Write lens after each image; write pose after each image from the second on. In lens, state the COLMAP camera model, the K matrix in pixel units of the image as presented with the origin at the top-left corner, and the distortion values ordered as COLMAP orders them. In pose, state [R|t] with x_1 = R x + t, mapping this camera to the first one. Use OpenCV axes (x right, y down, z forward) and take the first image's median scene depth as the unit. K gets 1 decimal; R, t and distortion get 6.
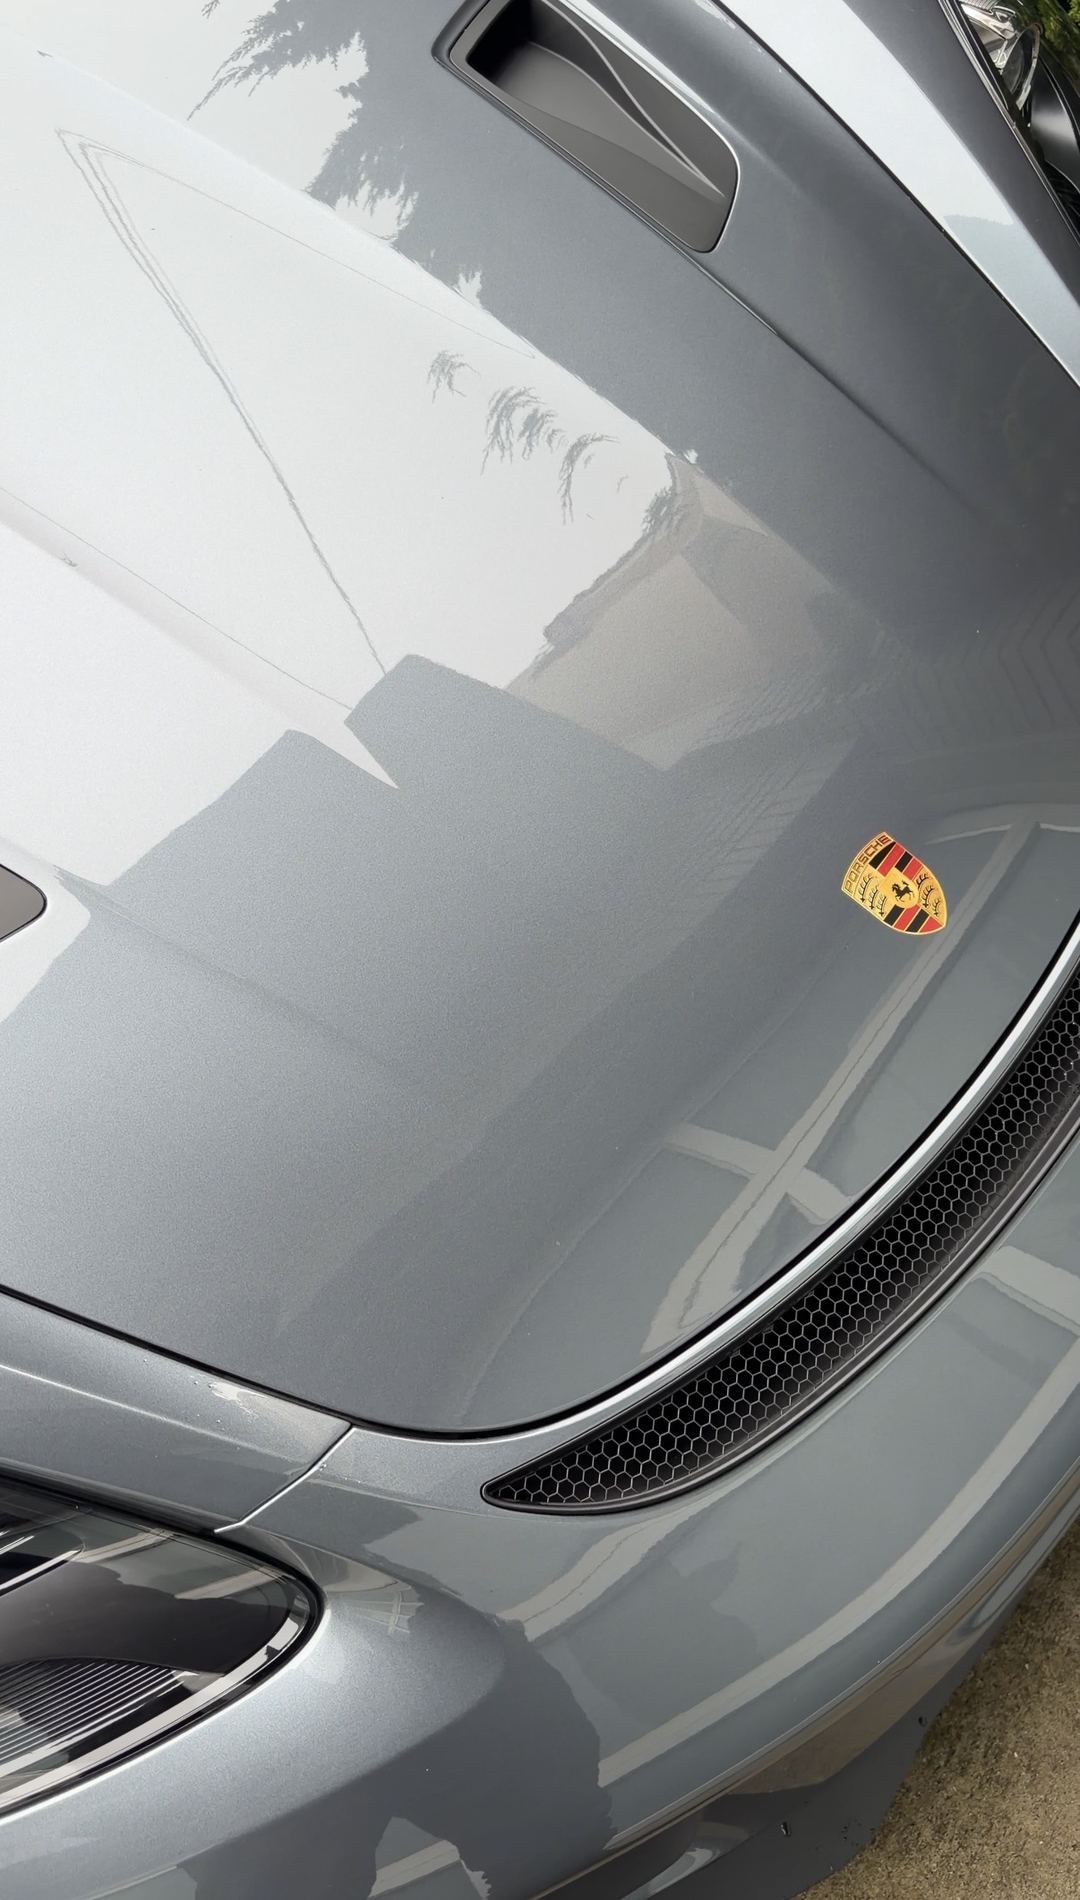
lens RADIAL K [[1685.4, 0, 521.1], [0, 1685.4, 945.4], [0, 0, 1]] dist [0.021255, -0.057331]
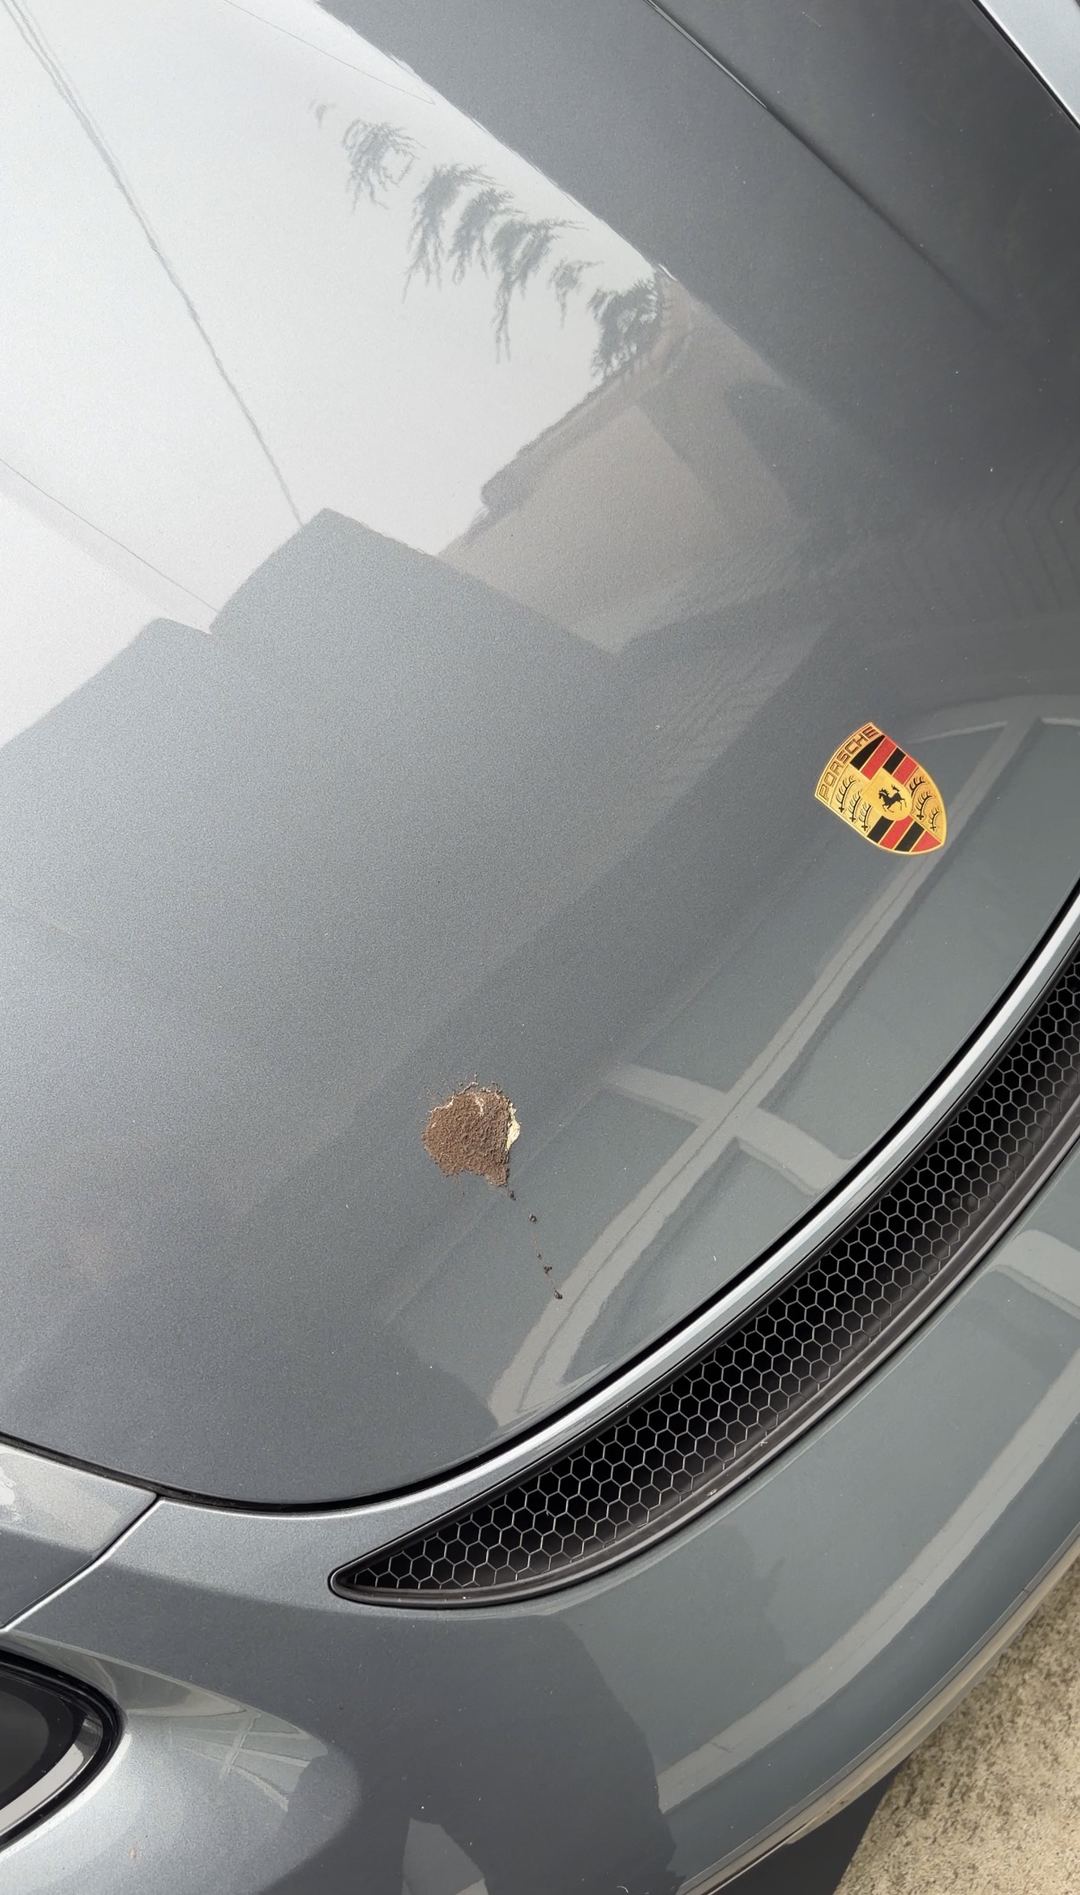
lens RADIAL K [[1681.0, 0, 541.4], [0, 1681.0, 962.5], [0, 0, 1]] dist [0.021255, -0.057331]
pose [[0.999304, 0.011090, 0.035618, 0.035390], [-0.013607, 0.997368, 0.071223, -0.009573], [-0.034734, -0.071658, 0.996824, 0.216476]]
